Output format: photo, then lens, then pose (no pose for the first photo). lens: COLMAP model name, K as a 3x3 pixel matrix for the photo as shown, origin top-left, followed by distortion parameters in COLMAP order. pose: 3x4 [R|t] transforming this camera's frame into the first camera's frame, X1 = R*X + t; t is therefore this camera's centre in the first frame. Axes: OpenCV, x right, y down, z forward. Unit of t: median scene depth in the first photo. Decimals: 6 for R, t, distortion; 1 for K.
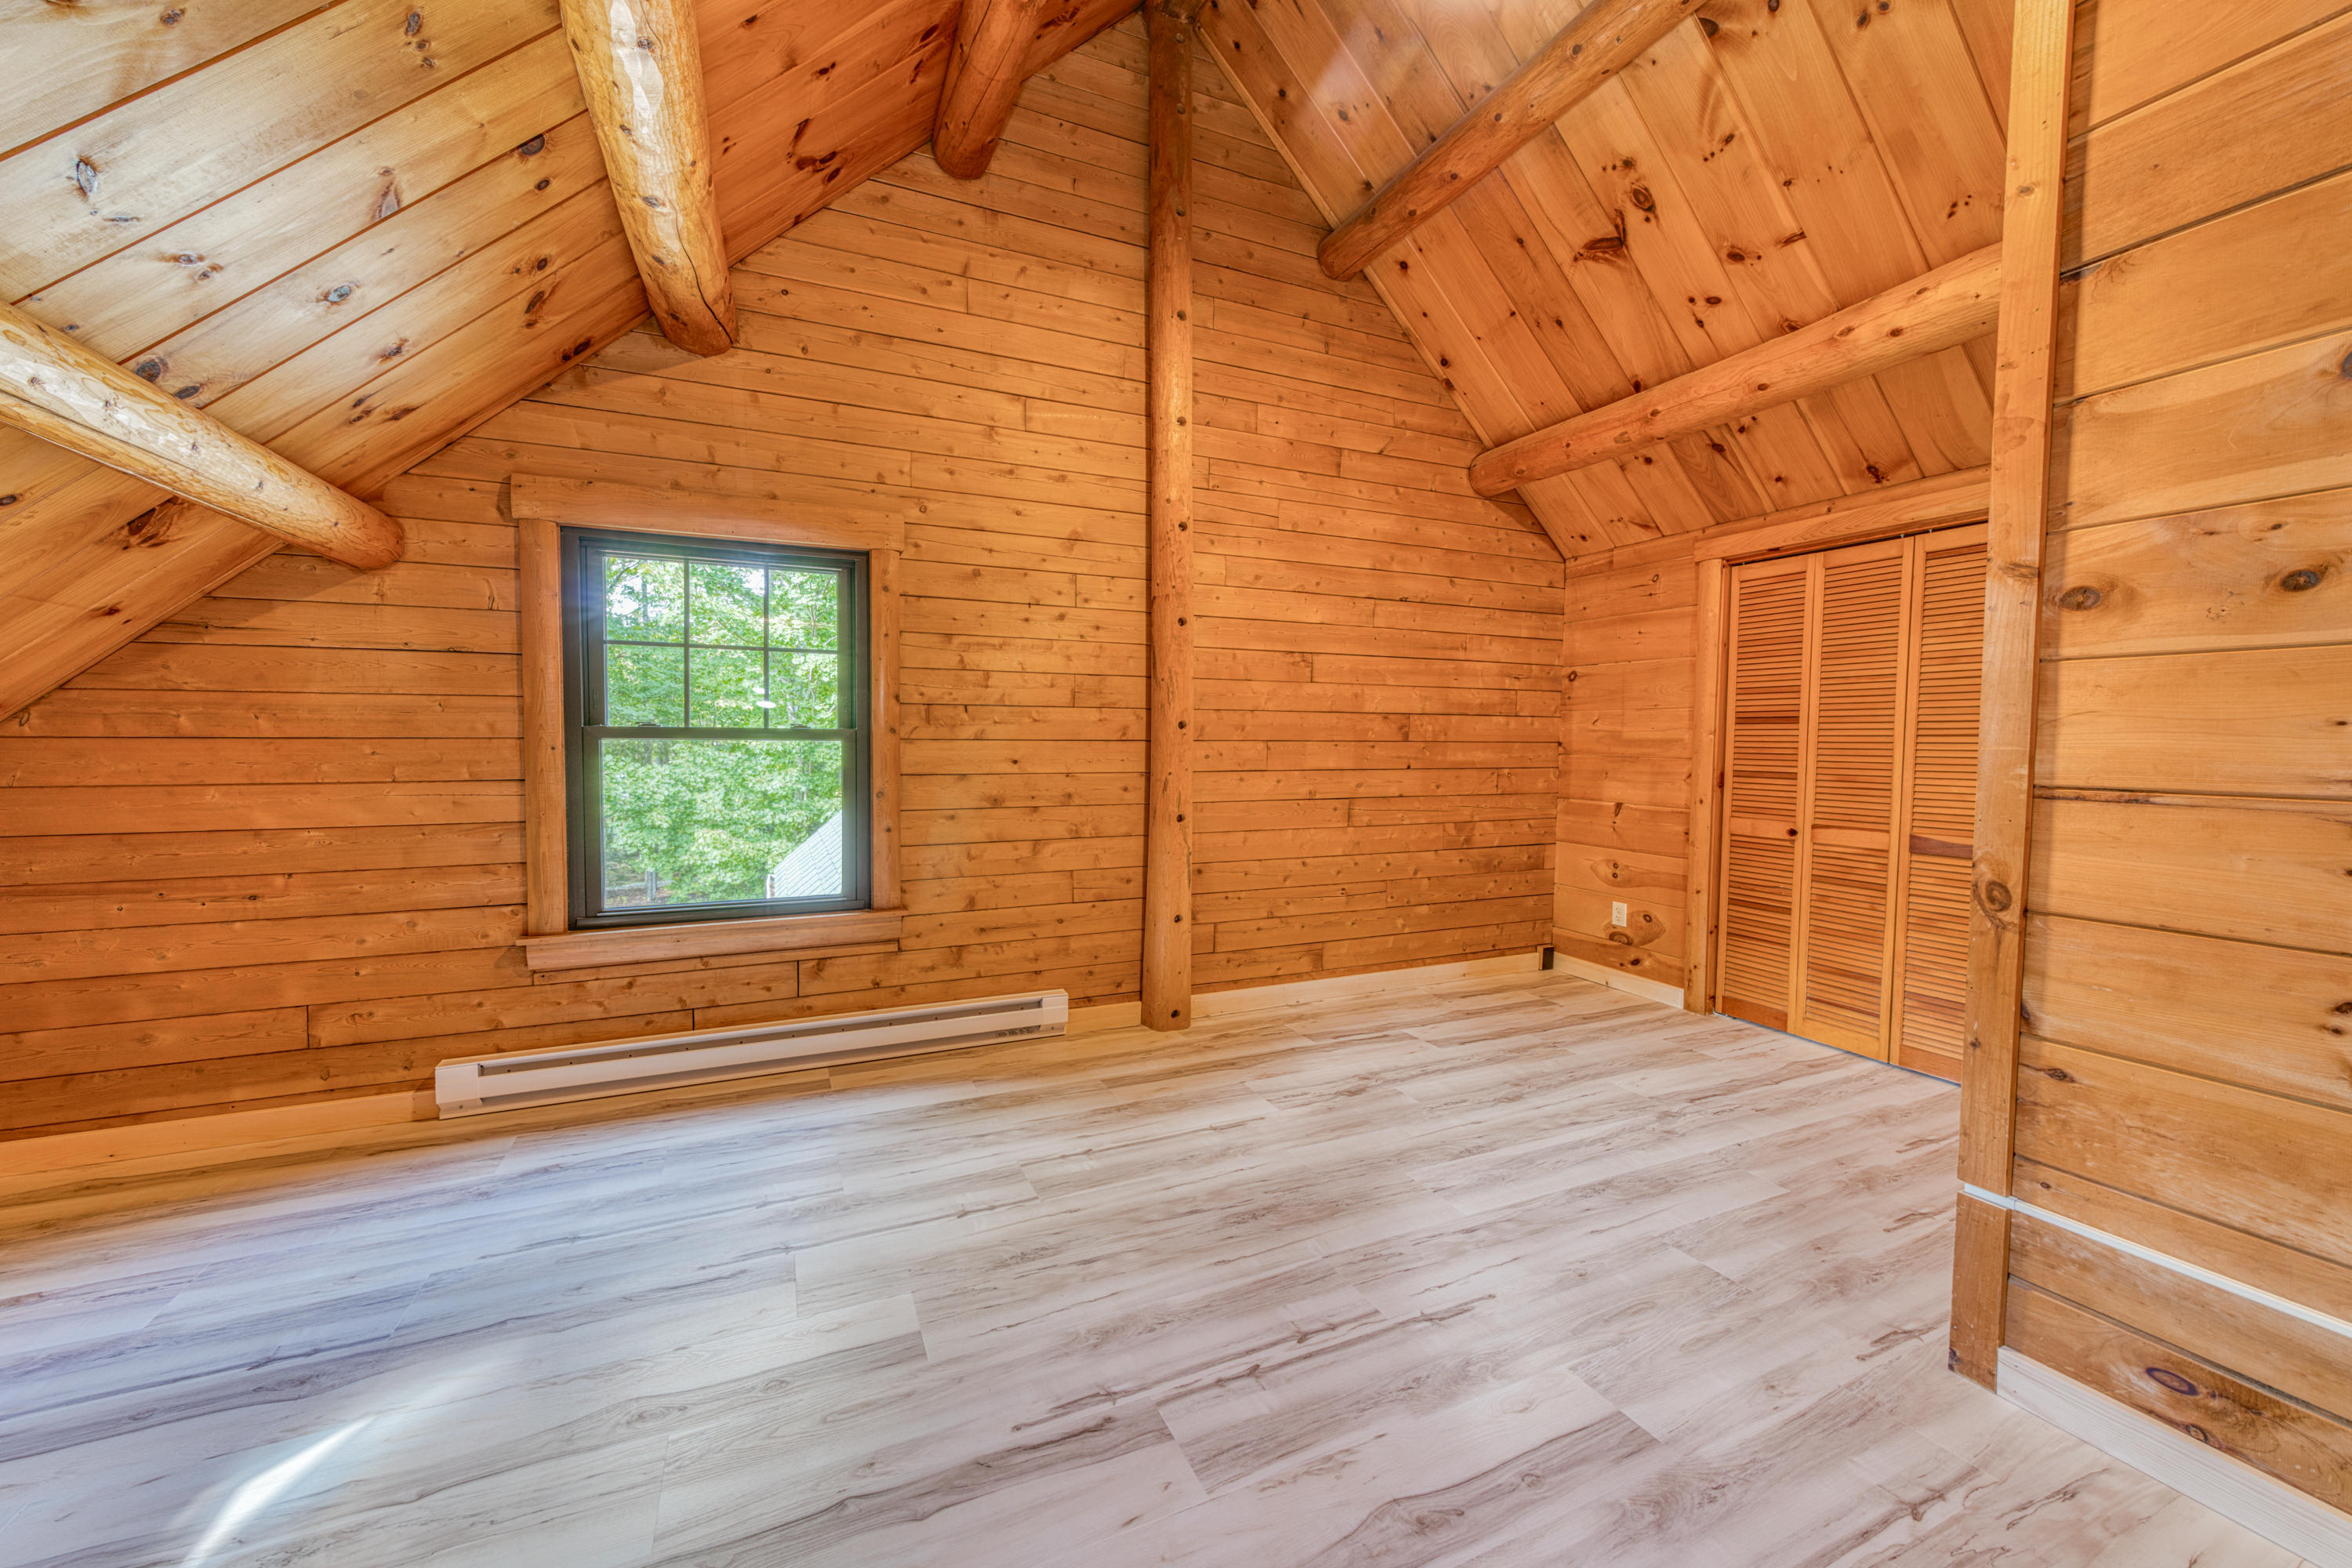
lens RADIAL K [[818.6, 0, 1181.4], [0, 818.6, 770.2], [0, 0, 1]] dist [0.005645, -0.000607]
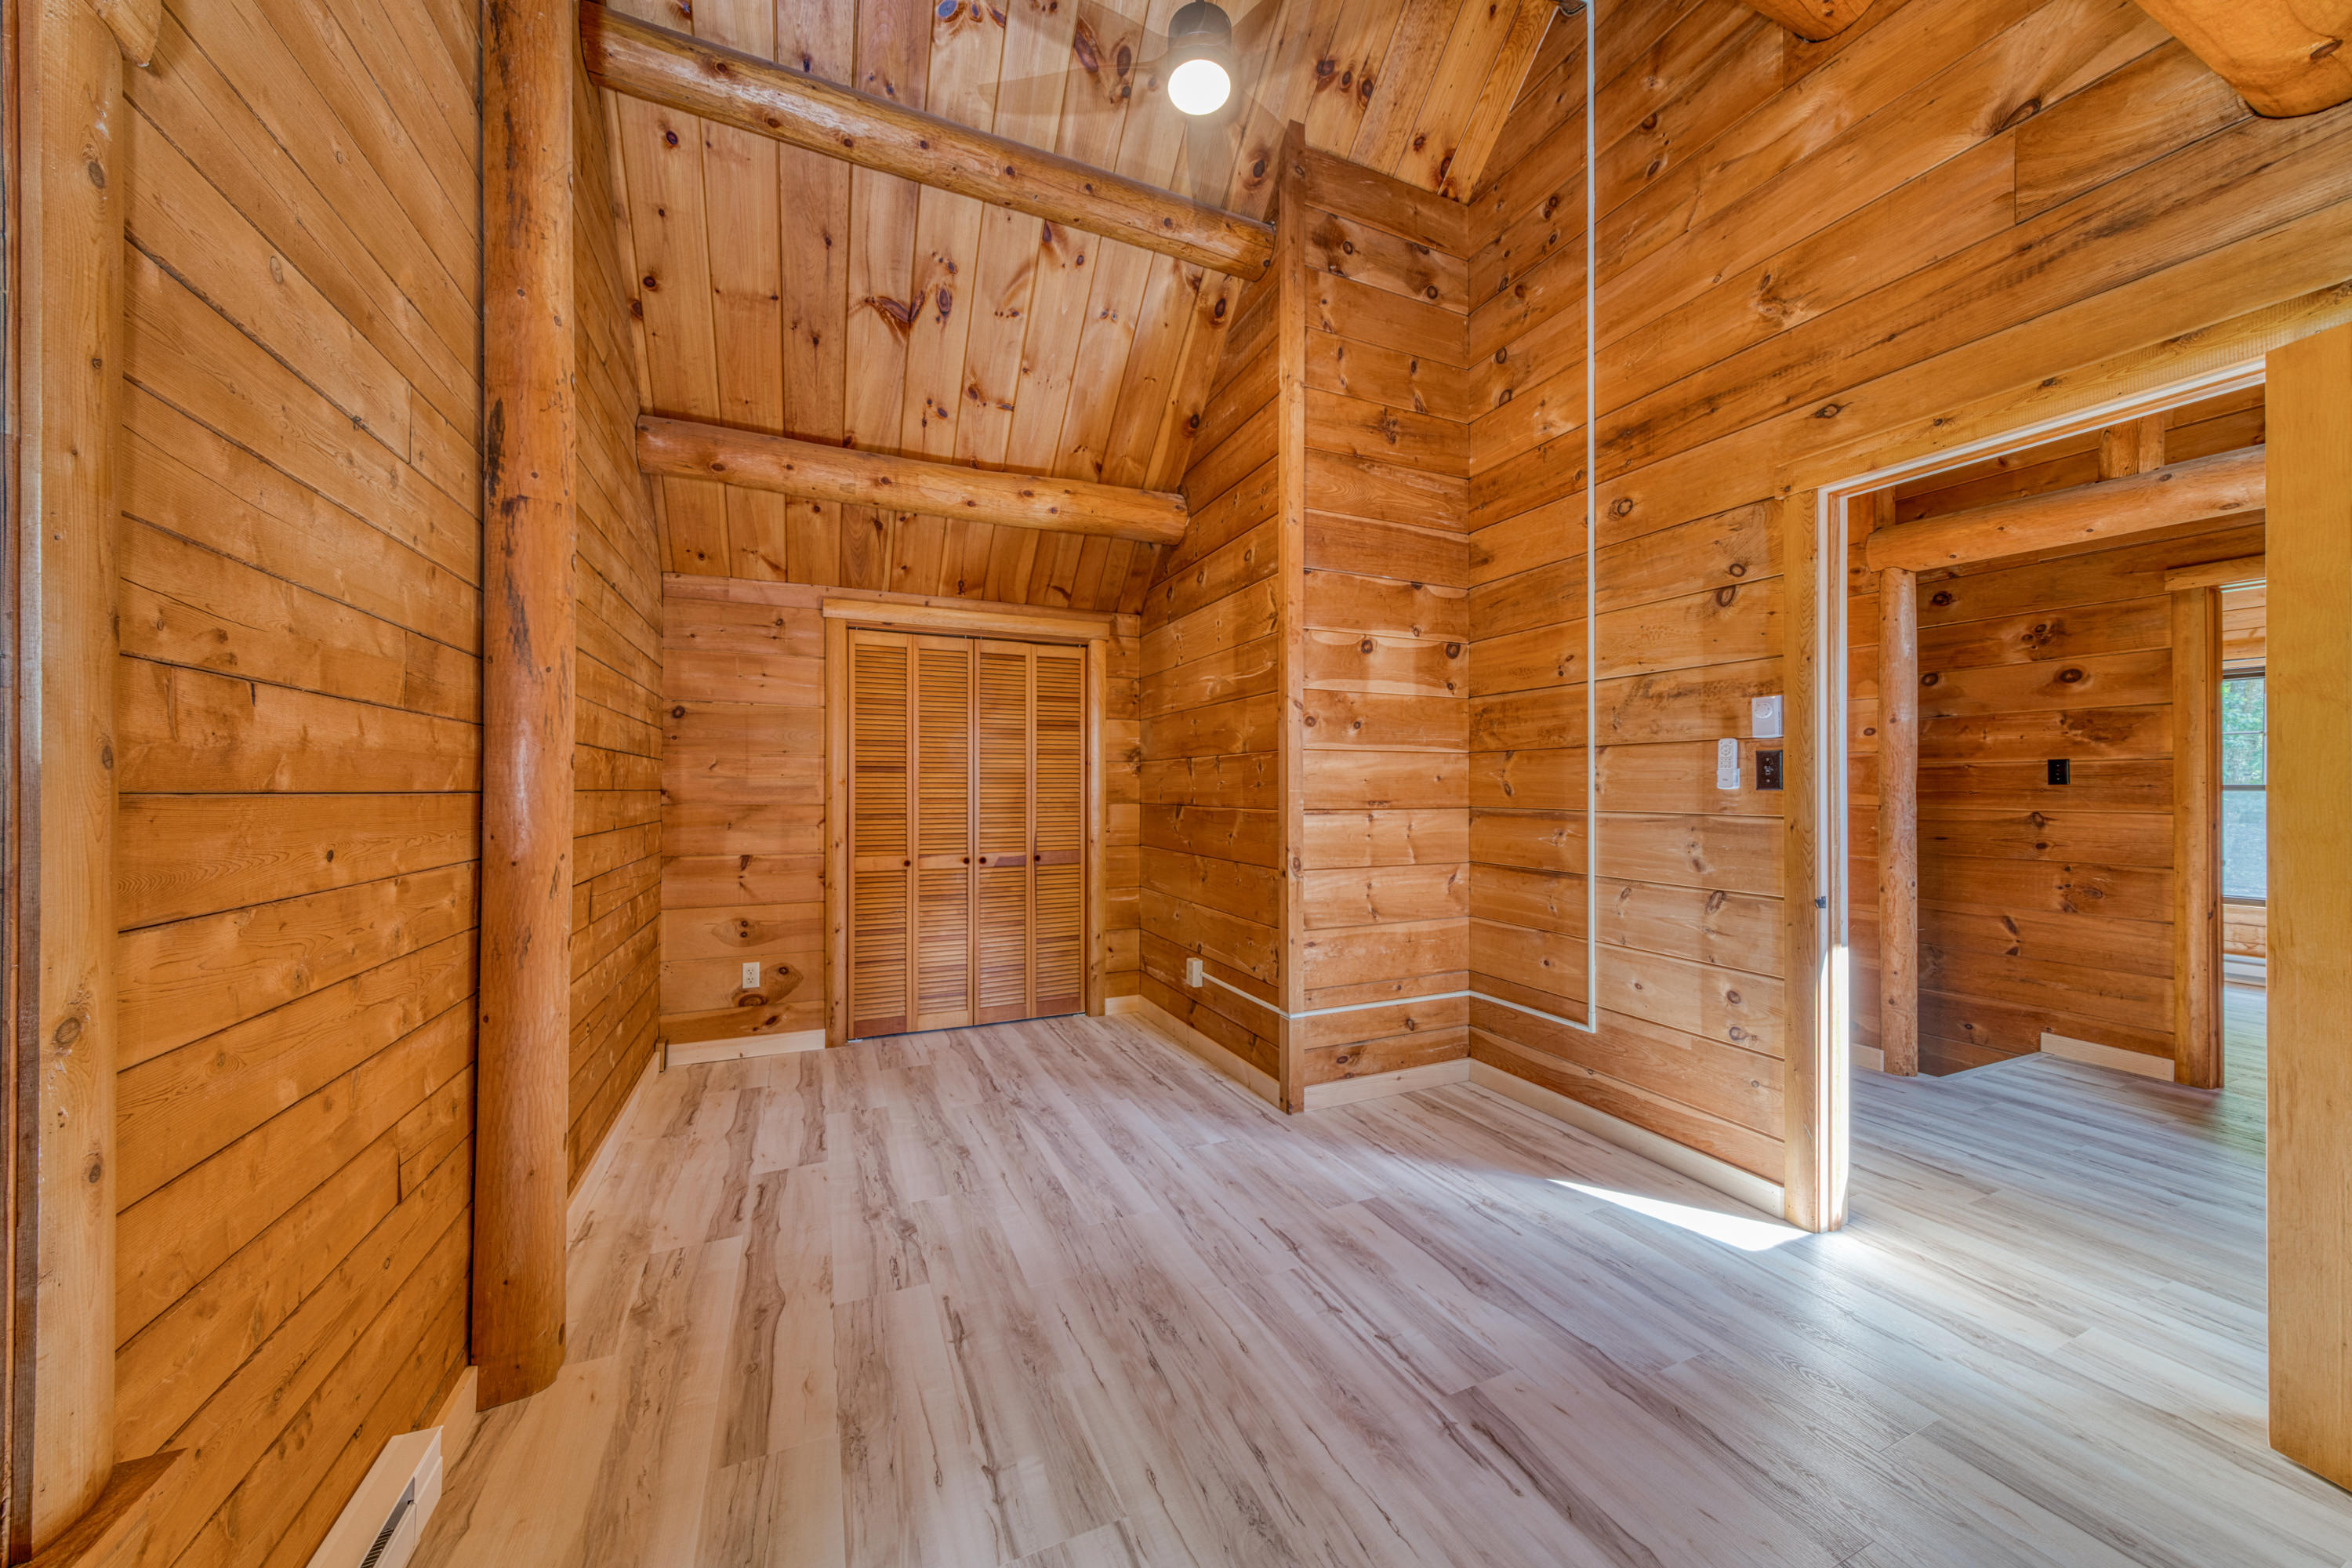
lens RADIAL K [[883.6, 0, 1182.0], [0, 883.6, 791.1], [0, 0, 1]] dist [0.003026, 0.000035]
pose [[-0.003258, -0.010010, 0.999945, -0.571811], [0.038783, 0.999196, 0.010129, -0.028921], [-0.999242, 0.038814, -0.002867, 0.628029]]
